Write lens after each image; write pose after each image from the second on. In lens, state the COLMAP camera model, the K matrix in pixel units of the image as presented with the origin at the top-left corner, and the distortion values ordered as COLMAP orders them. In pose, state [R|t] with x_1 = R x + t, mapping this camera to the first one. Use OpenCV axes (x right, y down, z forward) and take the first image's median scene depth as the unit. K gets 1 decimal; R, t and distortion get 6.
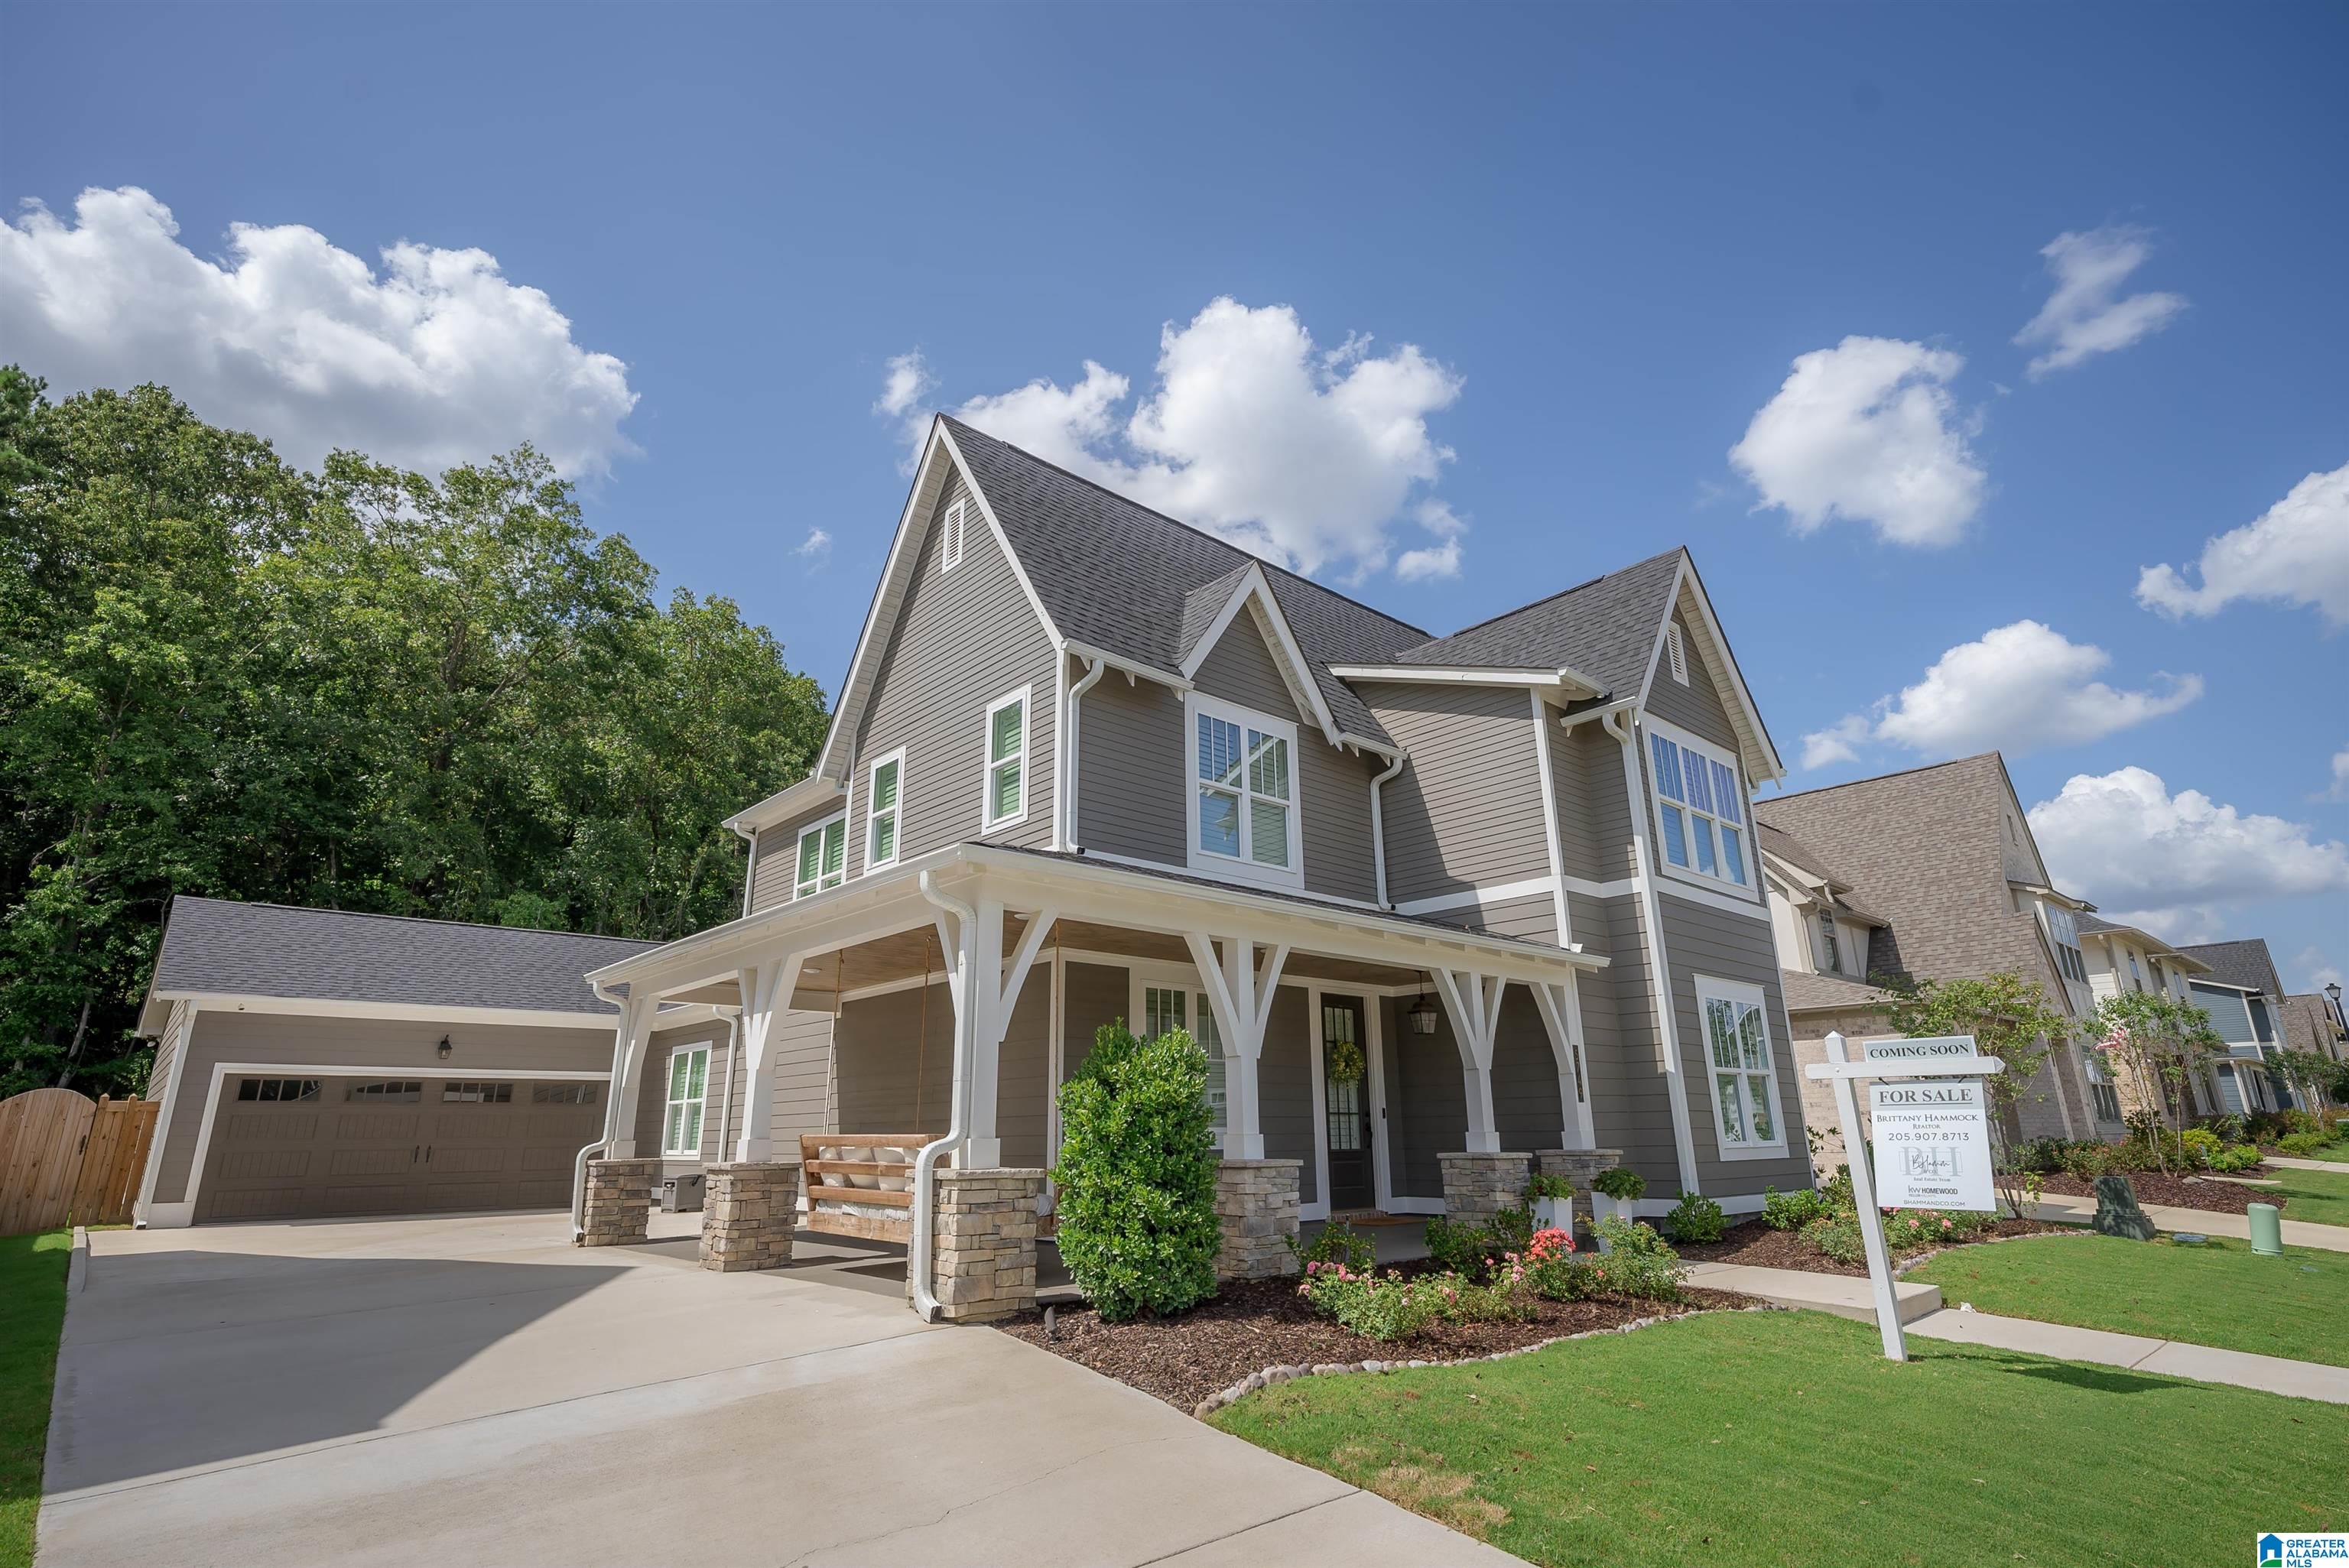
lens RADIAL K [[1149.3, 0, 1184.0], [0, 1149.3, 783.7], [0, 0, 1]] dist [-0.001050, 0.001021]
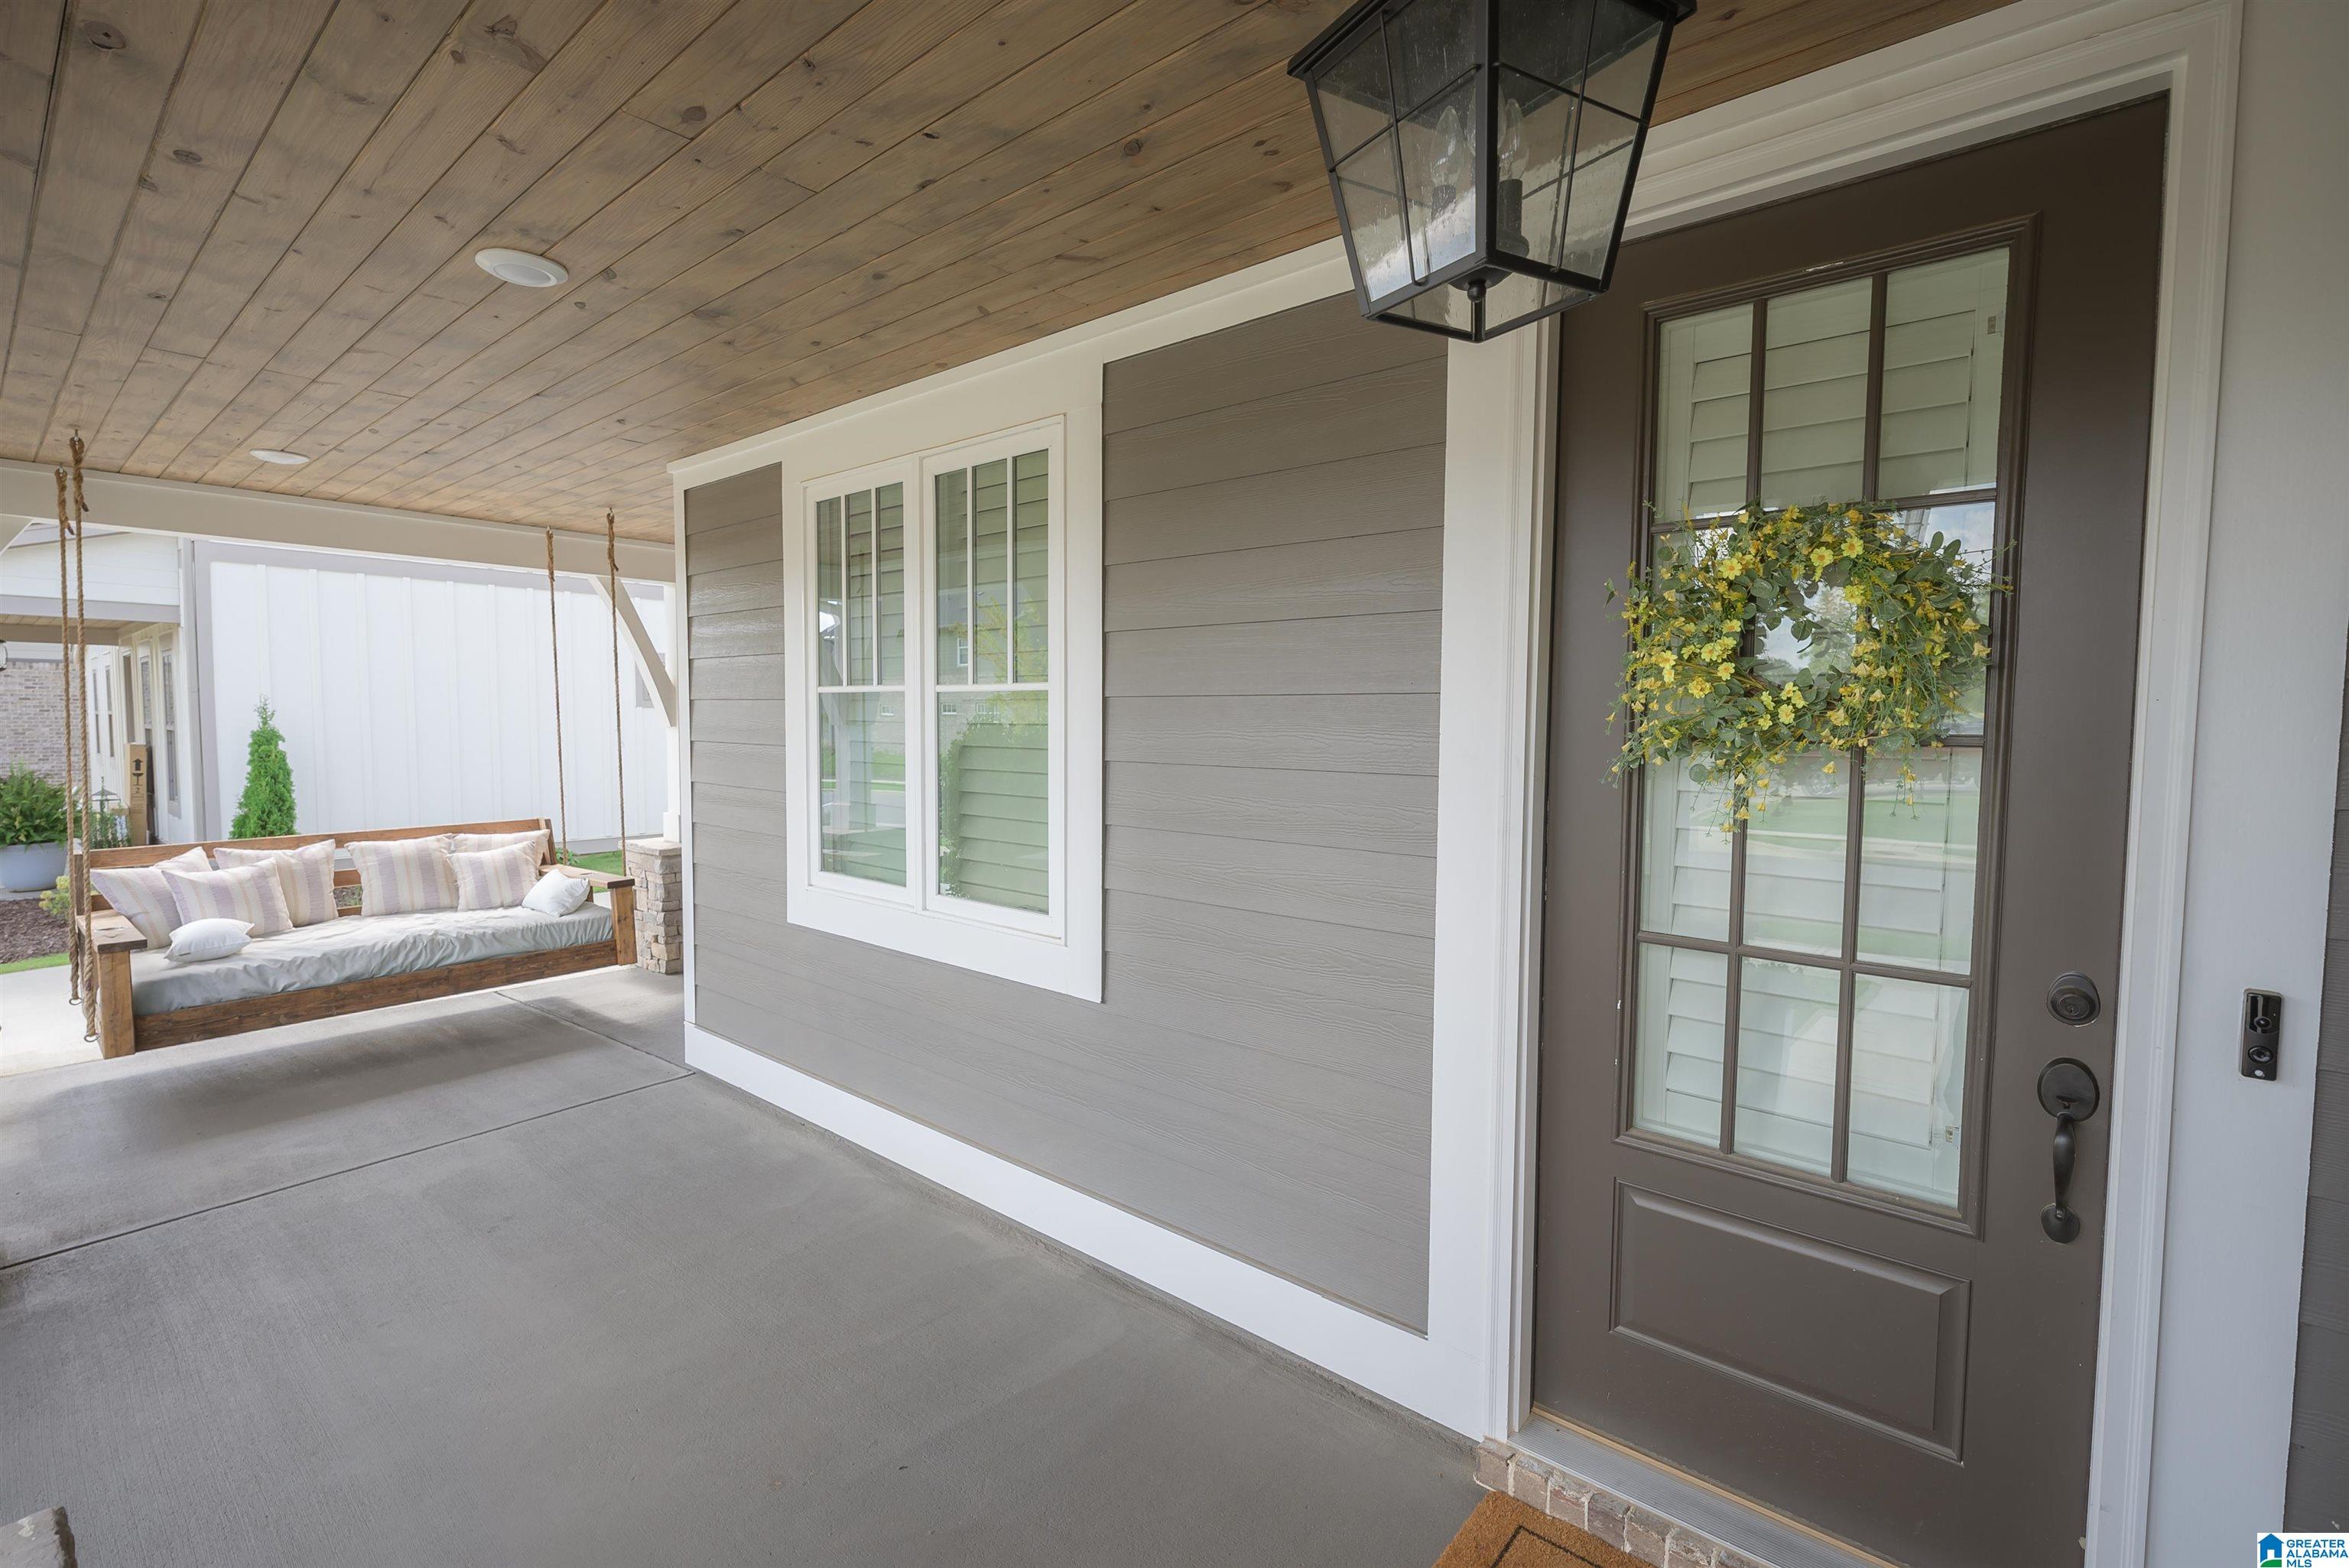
lens RADIAL K [[1049.0, 0, 1159.7], [0, 1049.0, 781.0], [0, 0, 1]] dist [0.000692, -0.000339]
pose [[0.124355, 0.070581, -0.989724, 0.205612], [0.283311, 0.953417, 0.103588, 0.170067], [0.950931, -0.293282, 0.098566, 0.690943]]
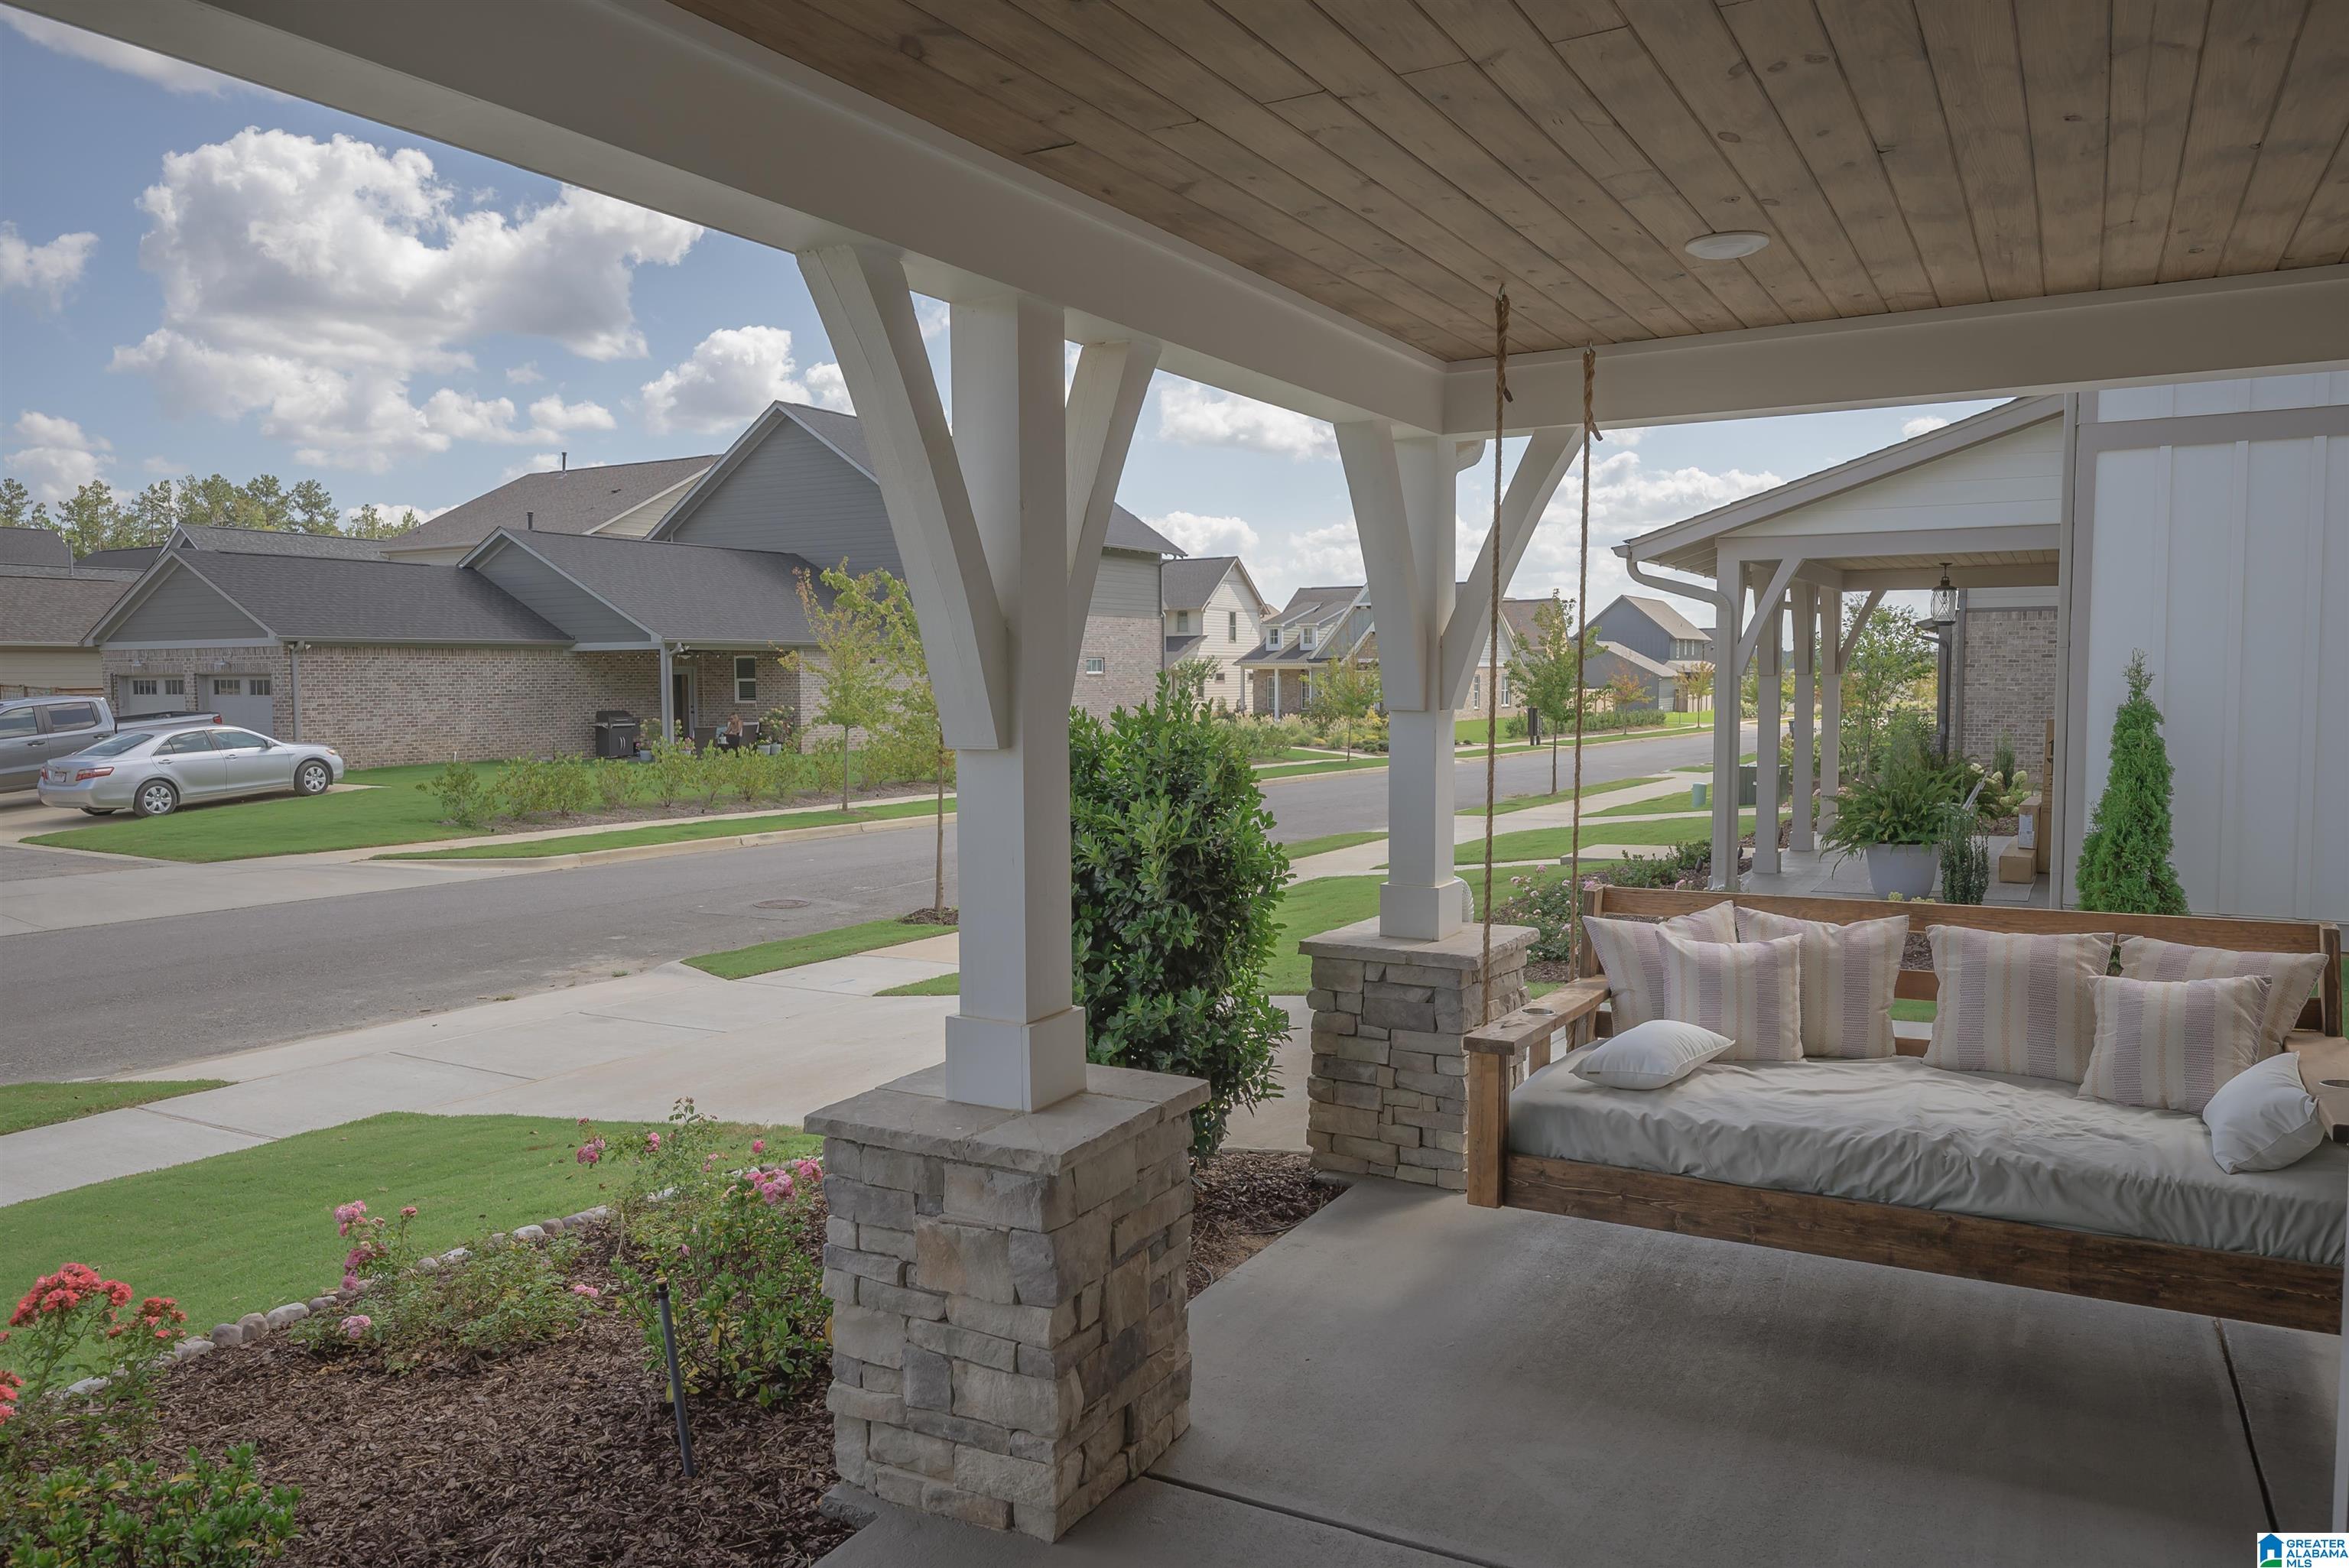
lens RADIAL K [[1571.9, 0, 1178.9], [0, 1571.9, 767.8], [0, 0, 1]] dist [-0.001511, 0.007924]
pose [[-0.949718, 0.035543, -0.311082, 0.063431], [0.107384, 0.970252, -0.216980, 0.169588], [0.294115, -0.239475, -0.925282, 0.697087]]
